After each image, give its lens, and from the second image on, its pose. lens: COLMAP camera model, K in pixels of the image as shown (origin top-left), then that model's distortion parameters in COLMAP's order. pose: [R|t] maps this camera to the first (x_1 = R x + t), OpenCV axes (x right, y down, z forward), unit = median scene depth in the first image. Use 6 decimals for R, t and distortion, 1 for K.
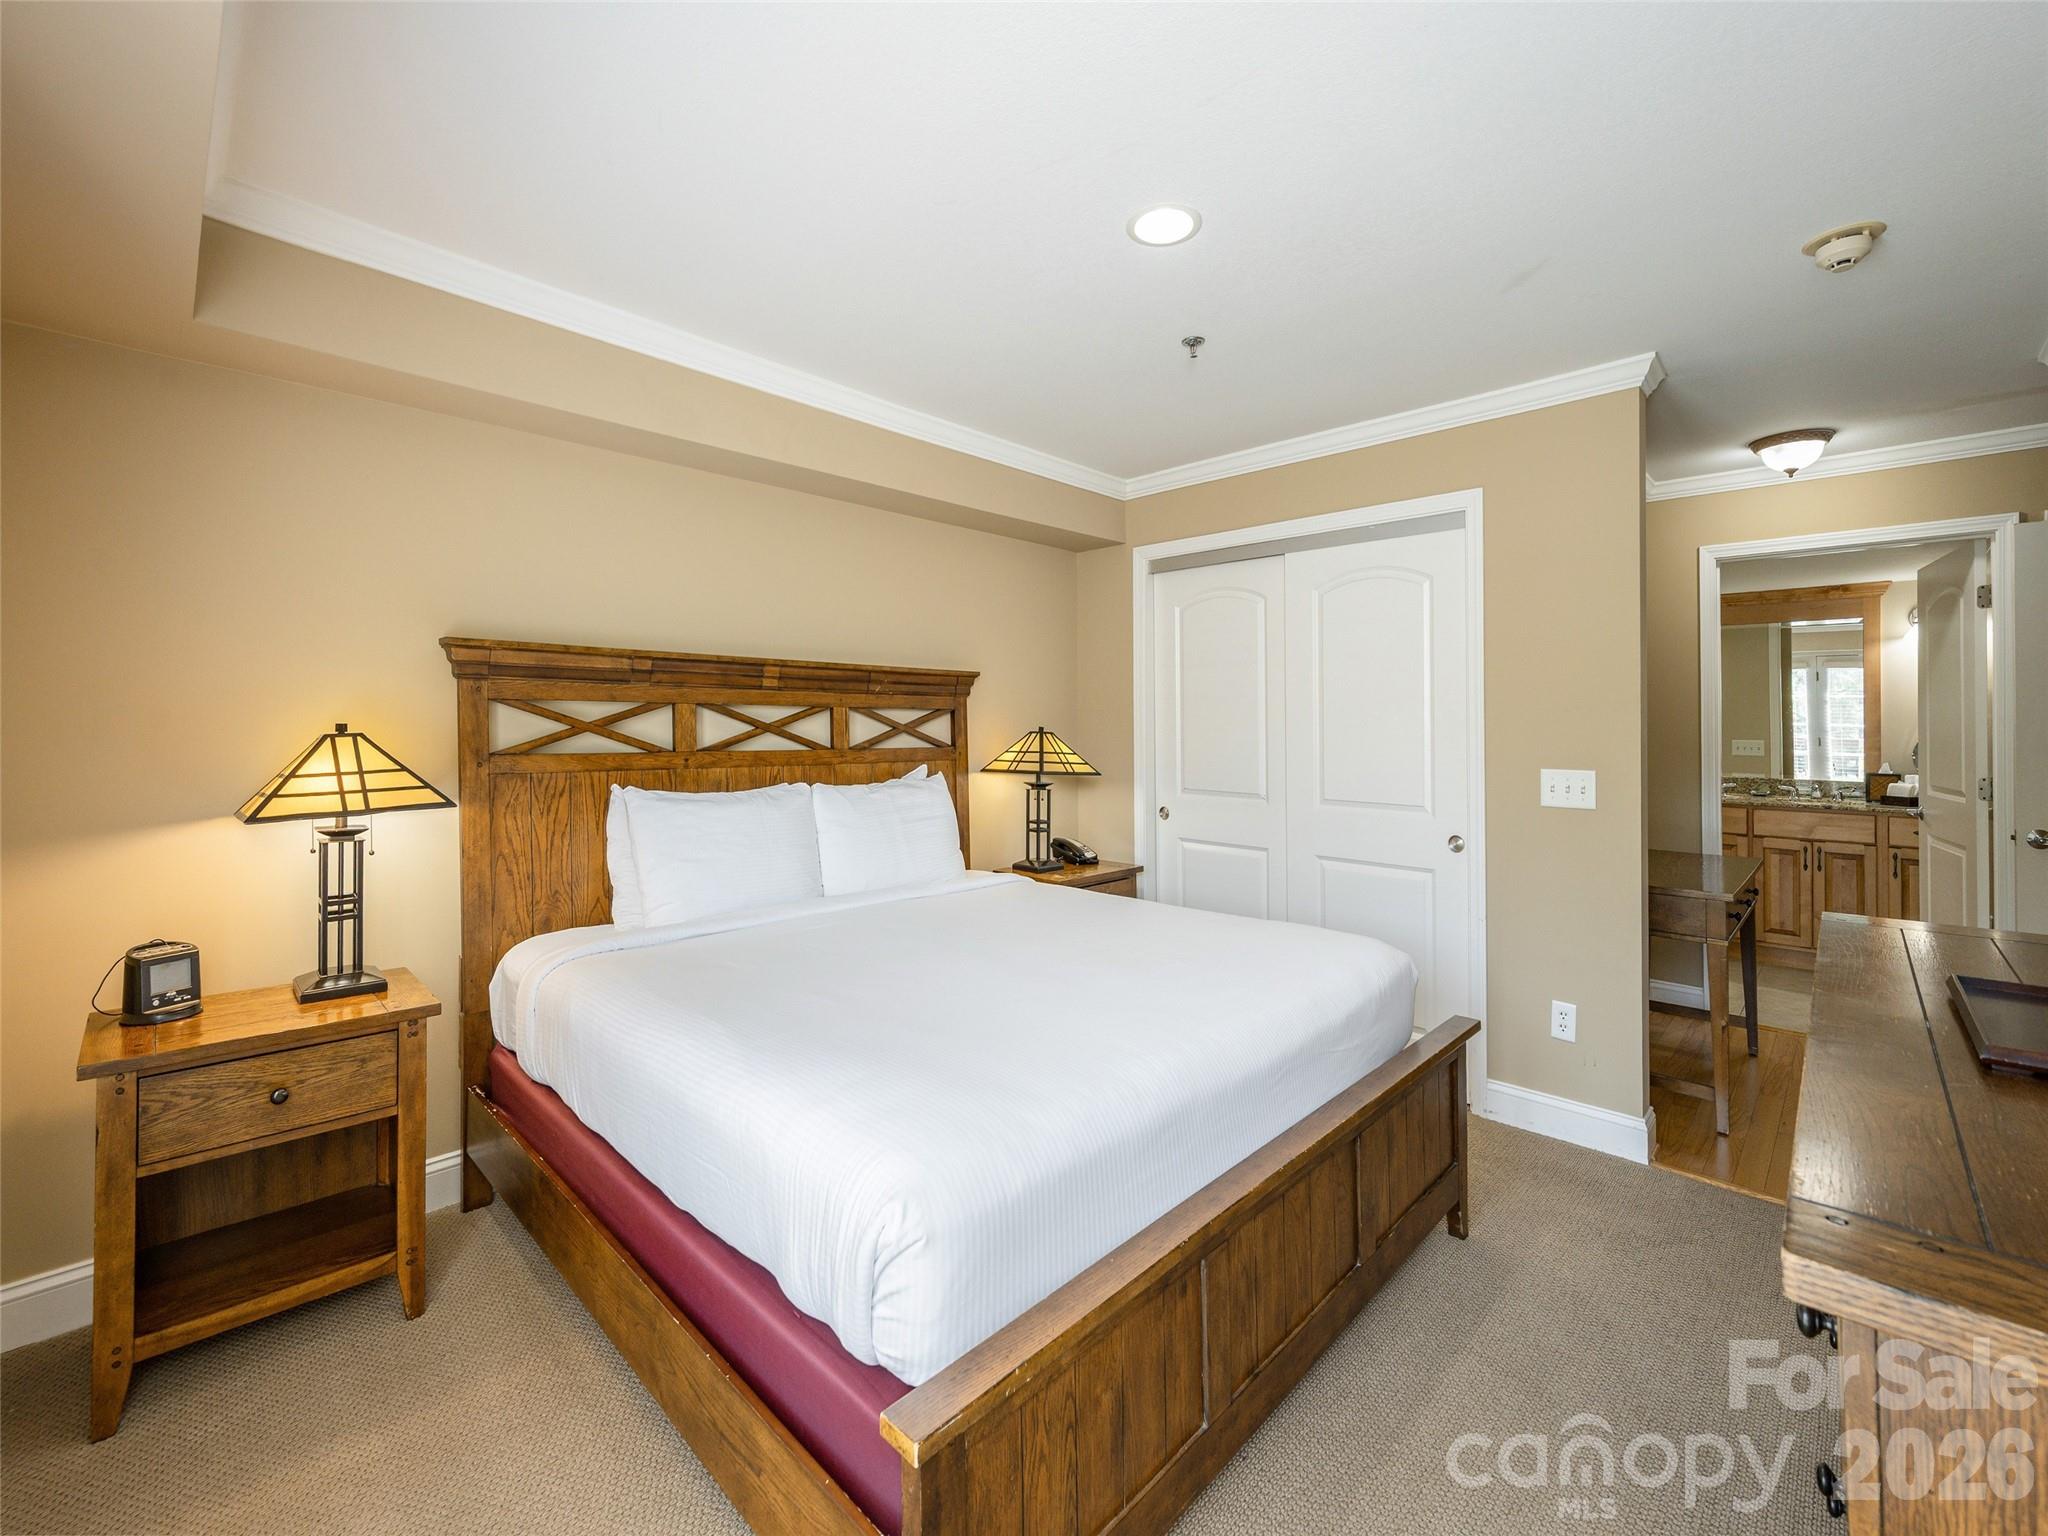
lens RADIAL K [[780.8, 0, 1029.9], [0, 780.8, 737.5], [0, 0, 1]] dist [-0.018610, -0.000183]
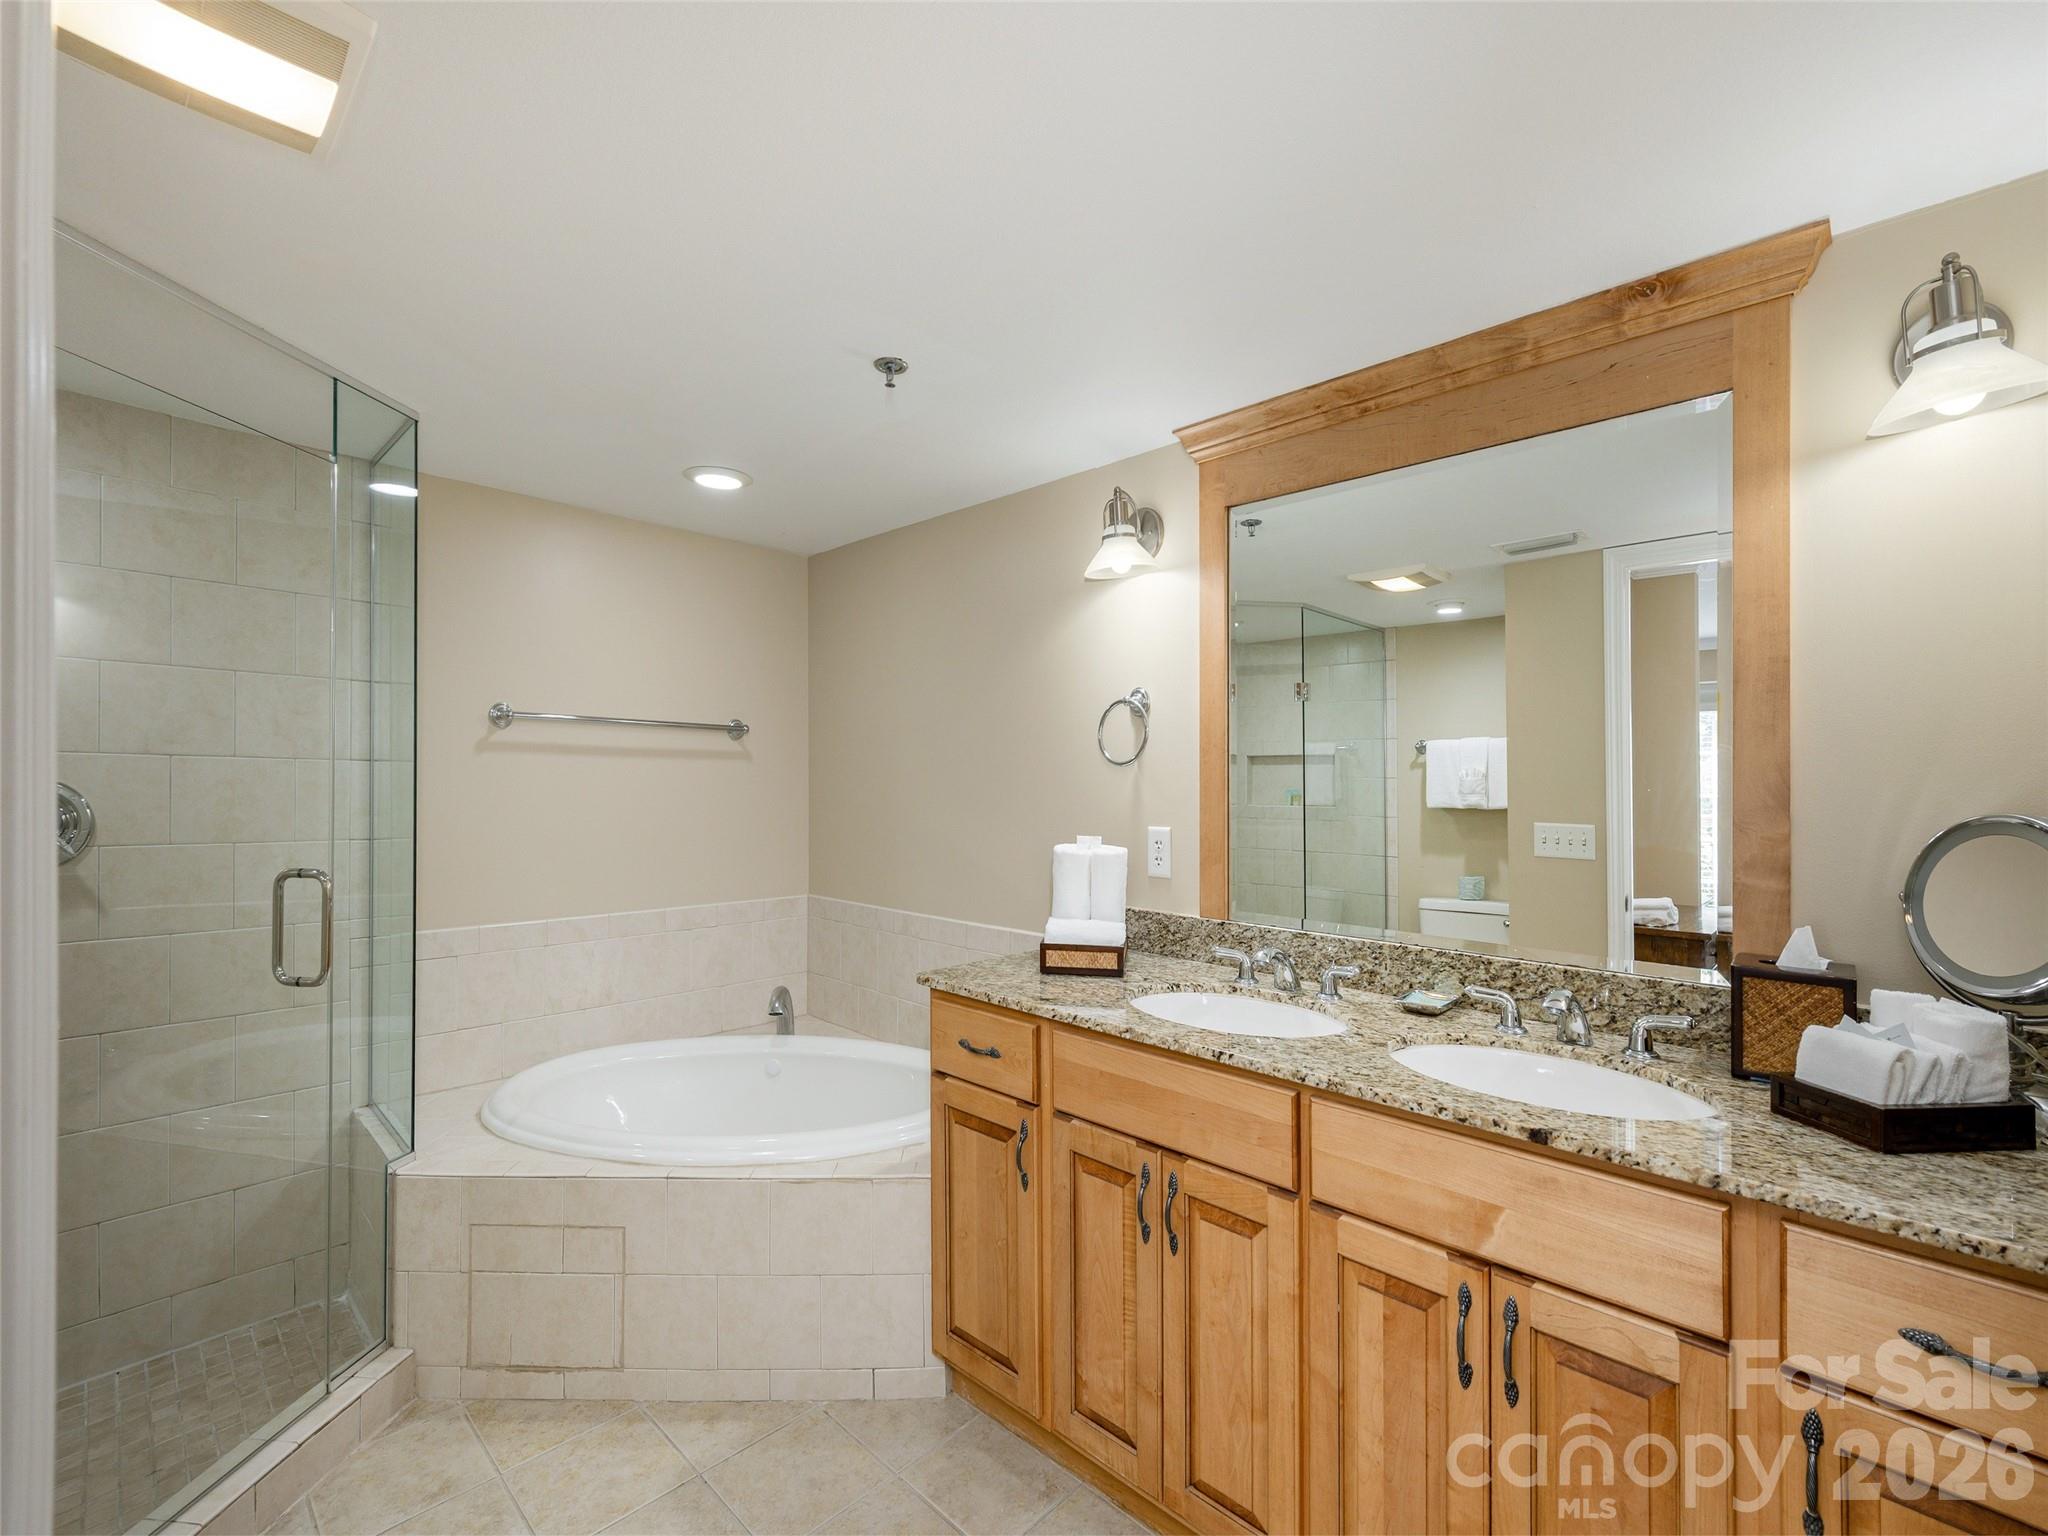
lens RADIAL K [[911.9, 0, 1010.8], [0, 911.9, 781.6], [0, 0, 1]] dist [-0.000172, -0.000264]
pose [[0.998215, 0.008653, 0.059100, 0.856914], [-0.007696, 0.999836, -0.016411, -0.008073], [-0.059233, 0.015926, 0.998117, 0.725502]]
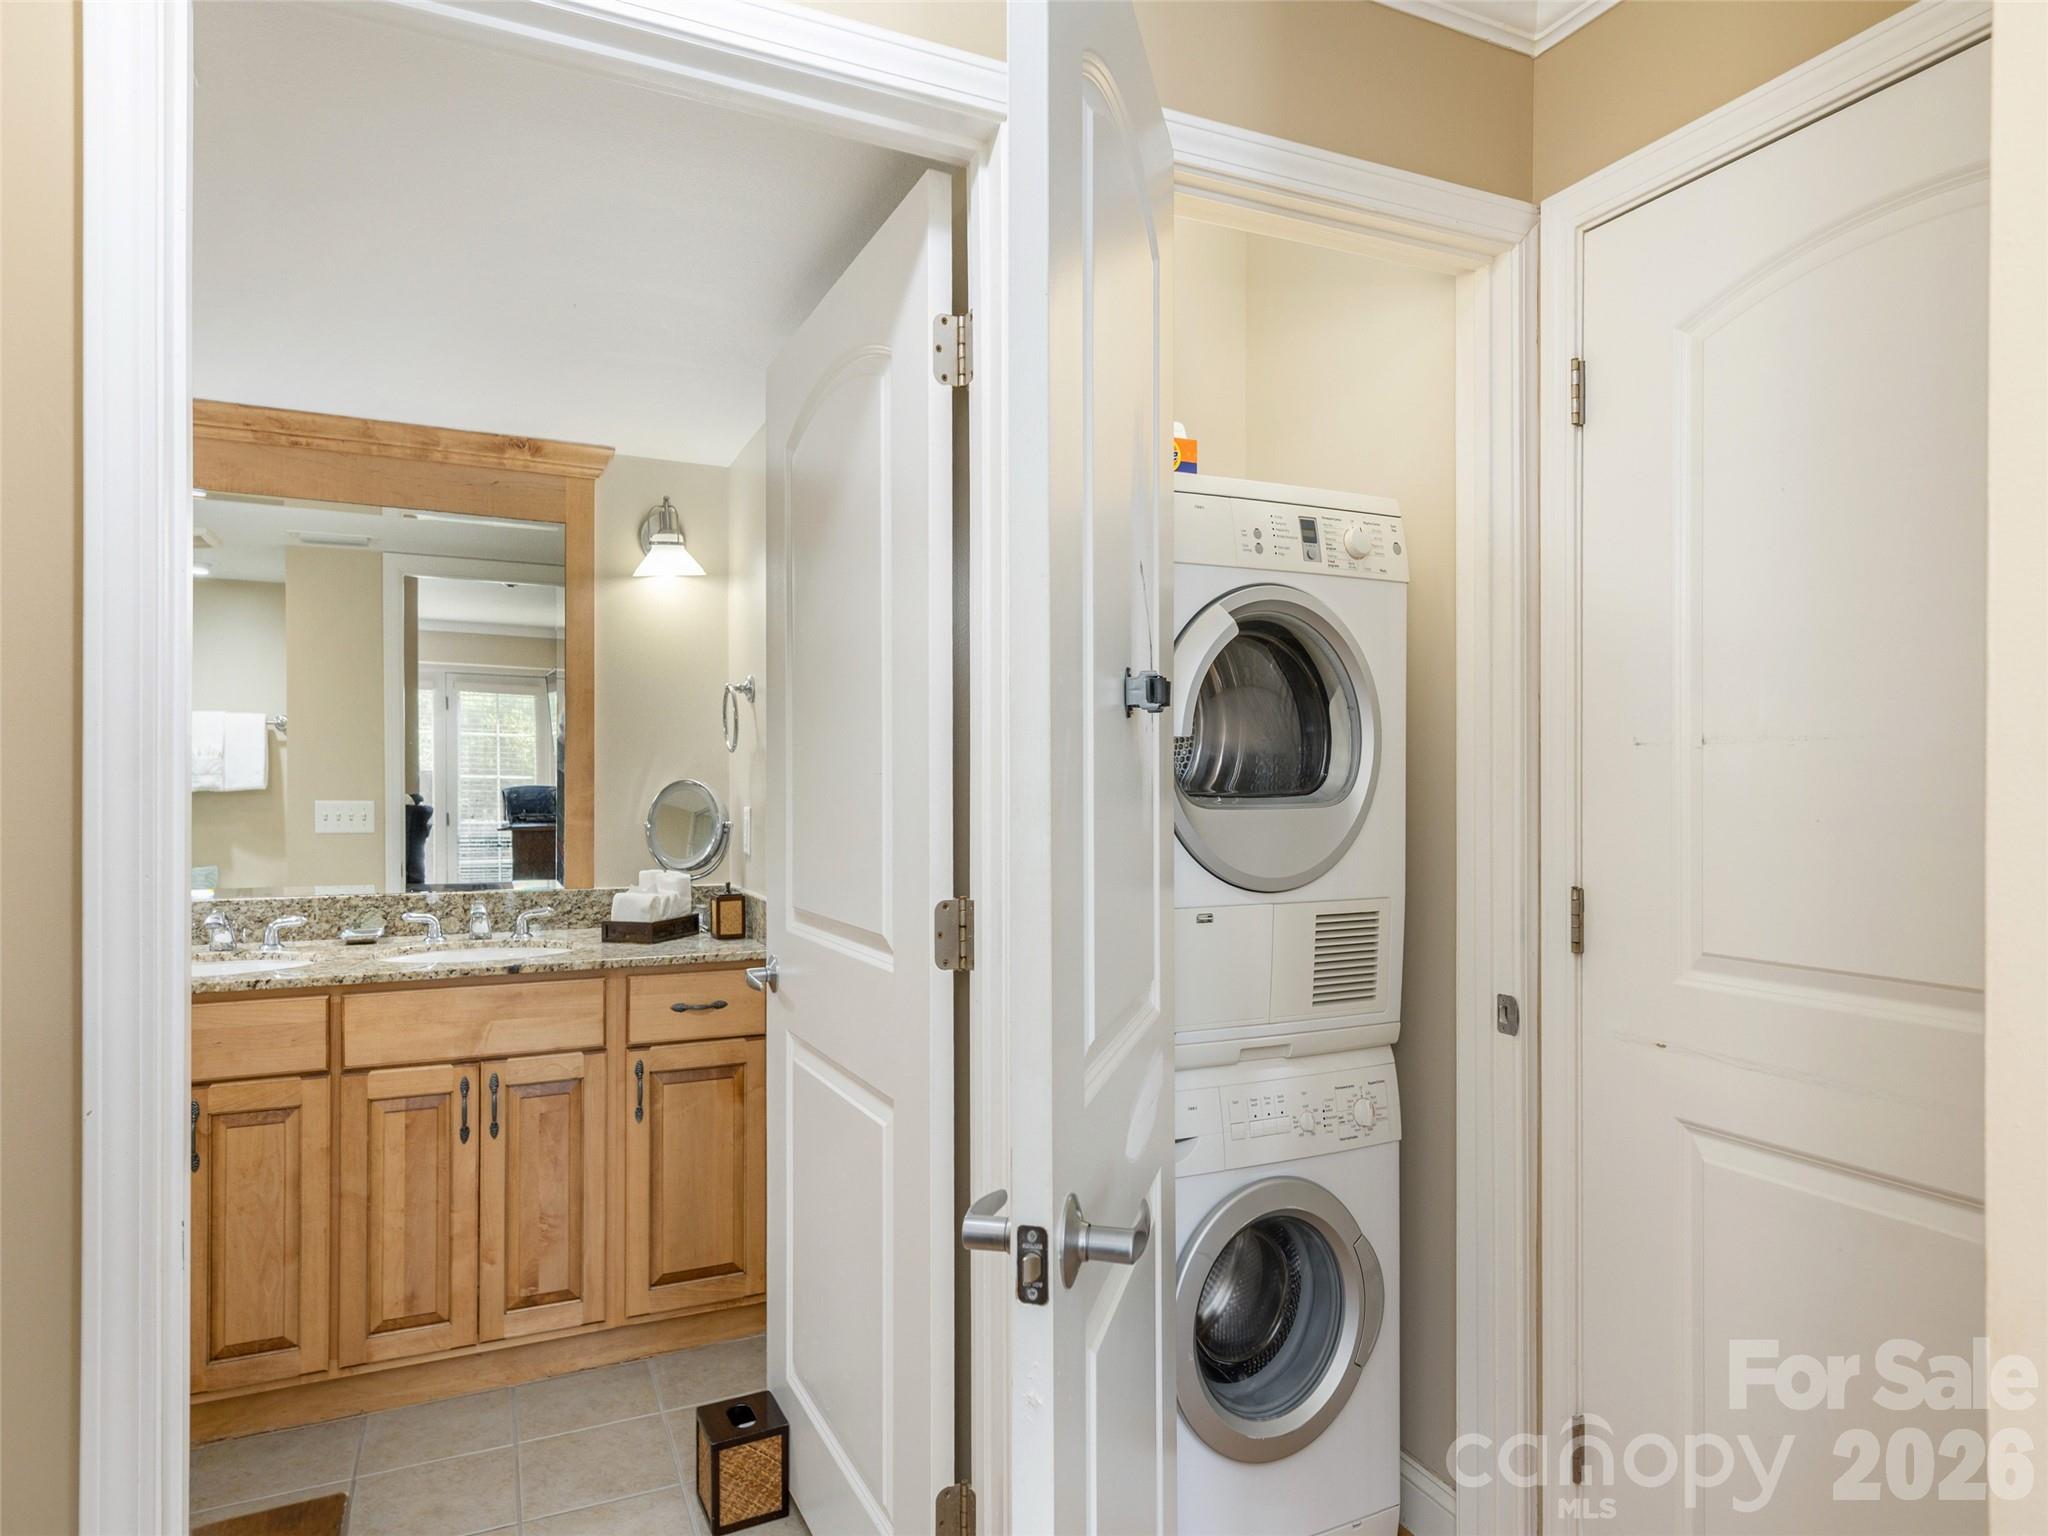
lens RADIAL K [[1177.6, 0, 1024.0], [0, 1177.6, 768.0], [0, 0, 1]] dist [0.042536, 0.000124]
pose [[0.311317, 0.008242, 0.950270, 0.538832], [0.006083, 0.999925, -0.010666, -0.003355], [-0.950287, 0.009101, 0.311243, 0.553293]]
